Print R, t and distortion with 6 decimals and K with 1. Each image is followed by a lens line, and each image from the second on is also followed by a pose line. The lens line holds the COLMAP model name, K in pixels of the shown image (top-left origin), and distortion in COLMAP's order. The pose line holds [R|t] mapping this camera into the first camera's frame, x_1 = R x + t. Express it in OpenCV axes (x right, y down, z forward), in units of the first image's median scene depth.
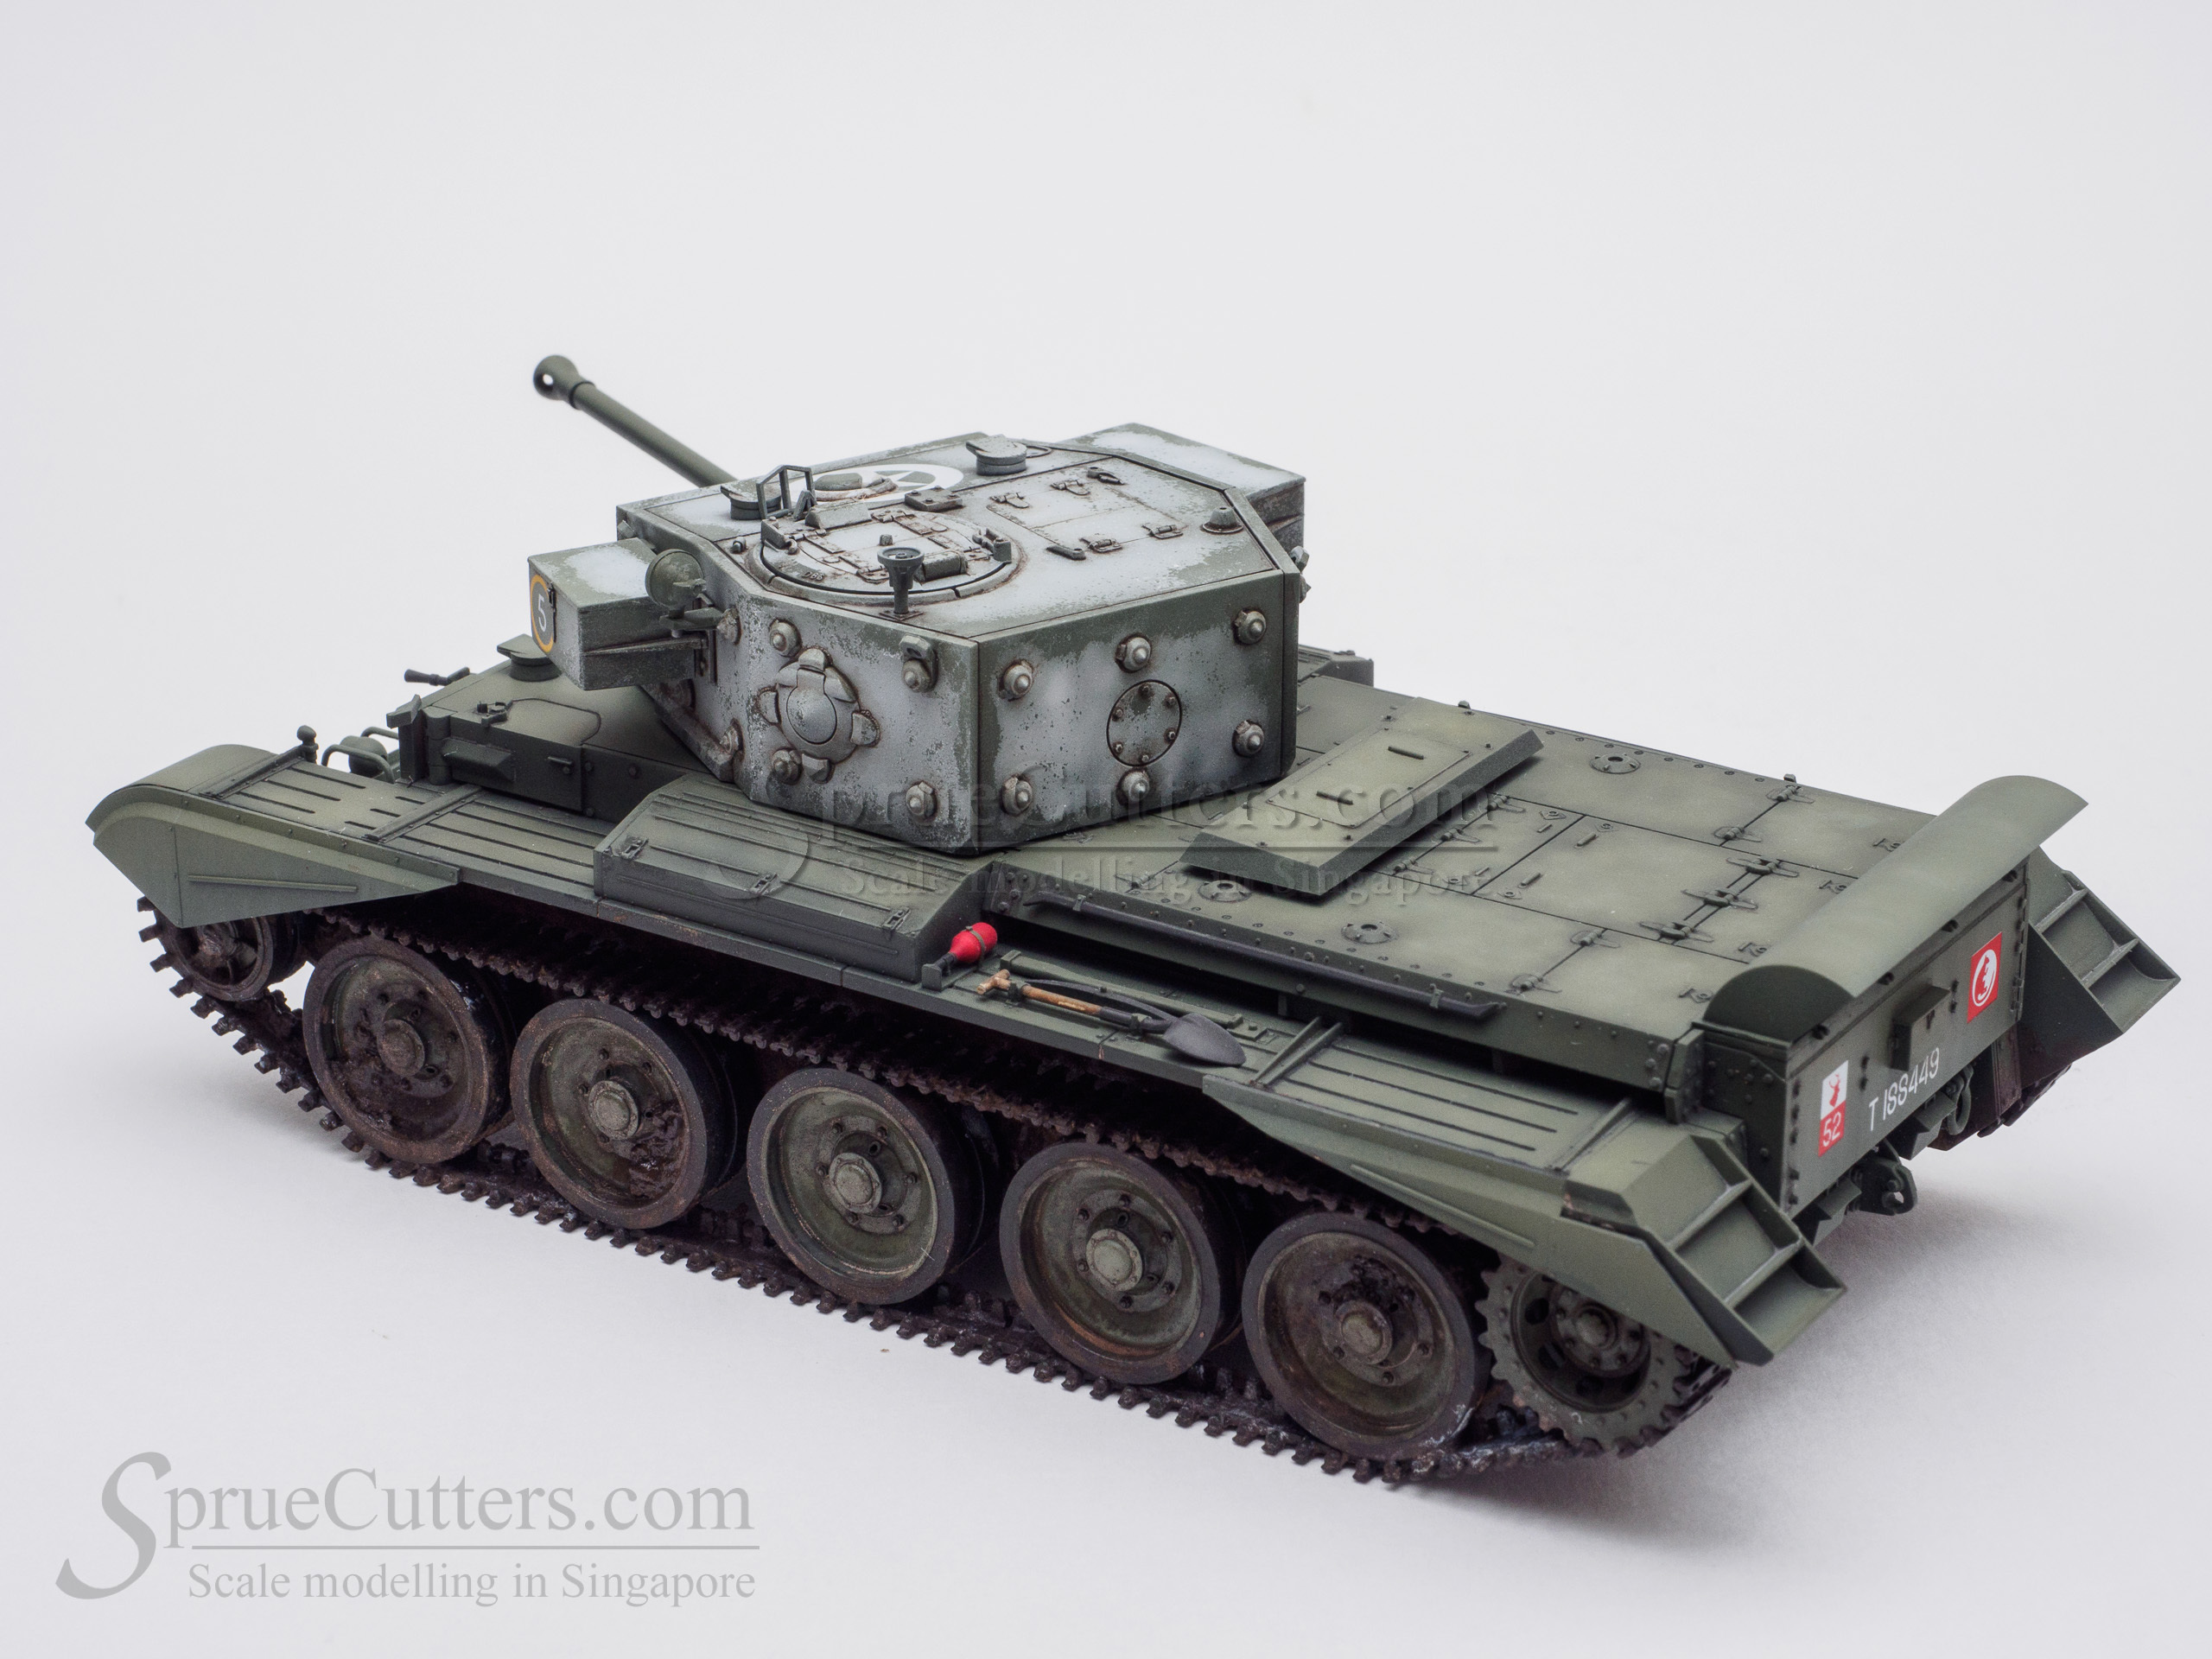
lens RADIAL K [[5204.7, 0, 1106.0], [0, 5204.7, 829.5], [0, 0, 1]] dist [0.008652, 0.360174]
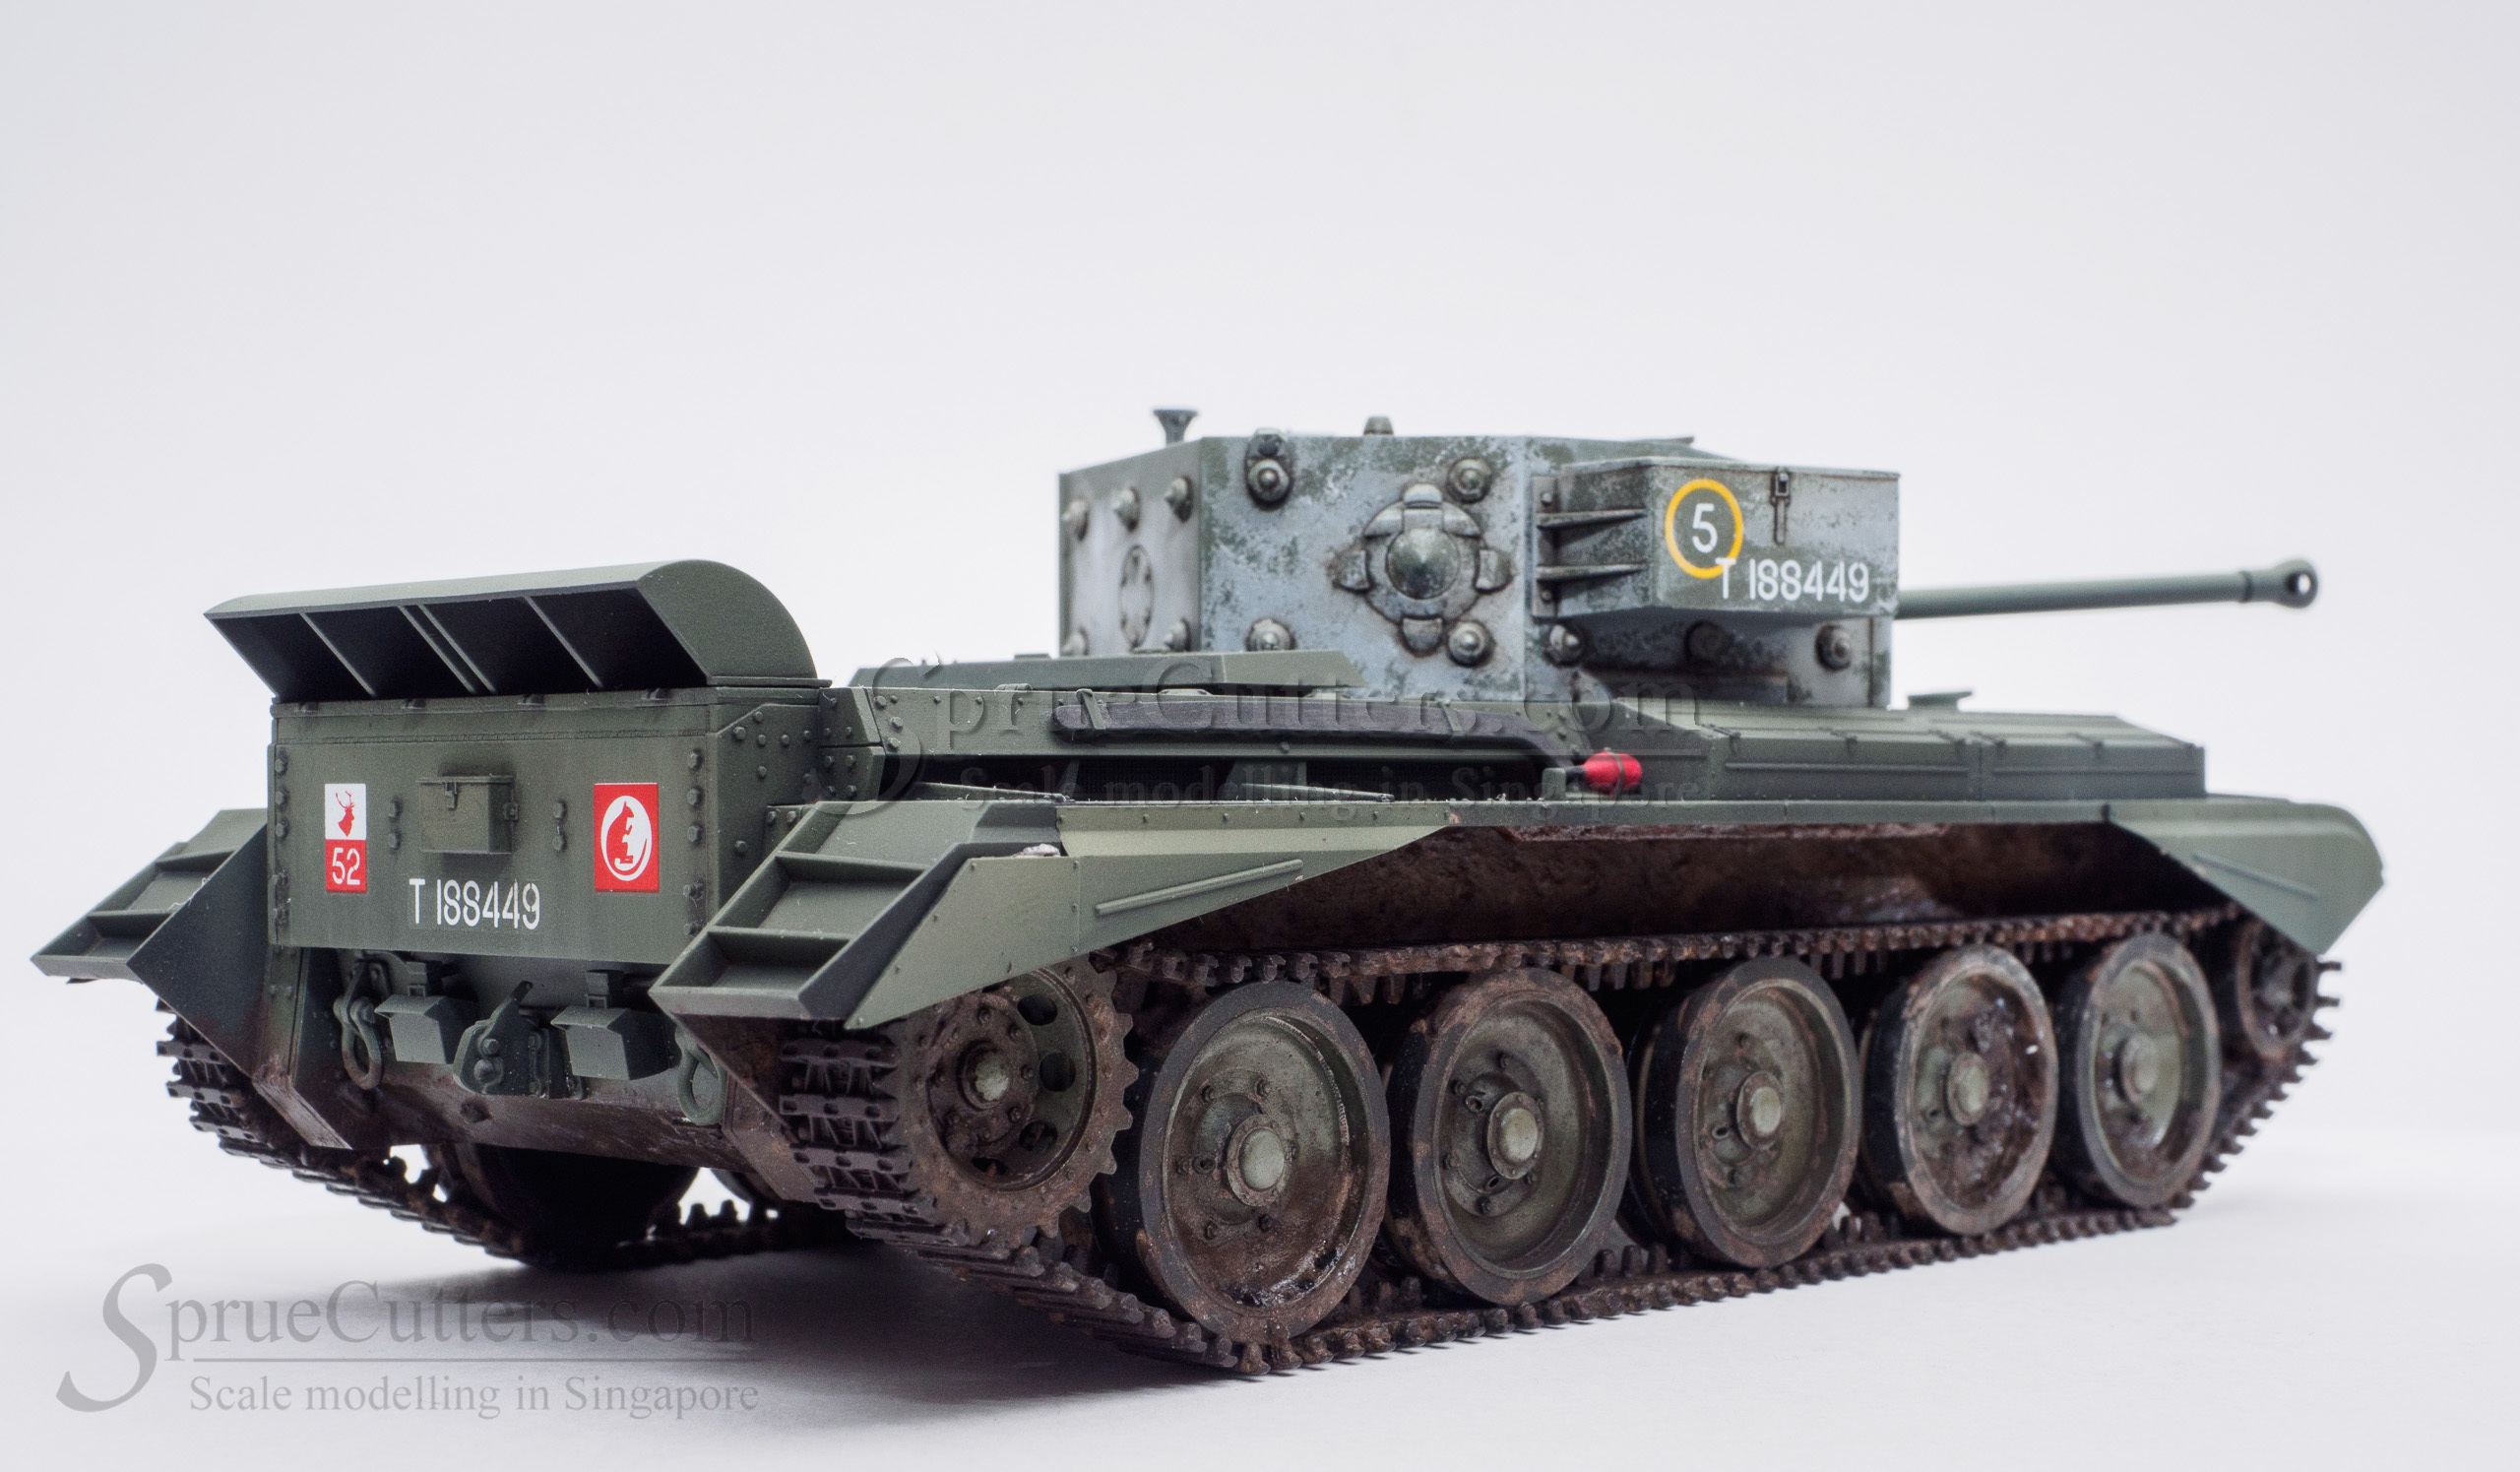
lens RADIAL K [[3702.7, 0, 1250.5], [0, 3702.7, 945.2], [0, 0, 1]] dist [-0.000264, -0.085737]
pose [[-0.203040, 0.039718, -0.978365, 0.636325], [-0.378023, 0.918533, 0.115740, -0.046611], [0.903257, 0.393344, -0.171485, 1.177092]]
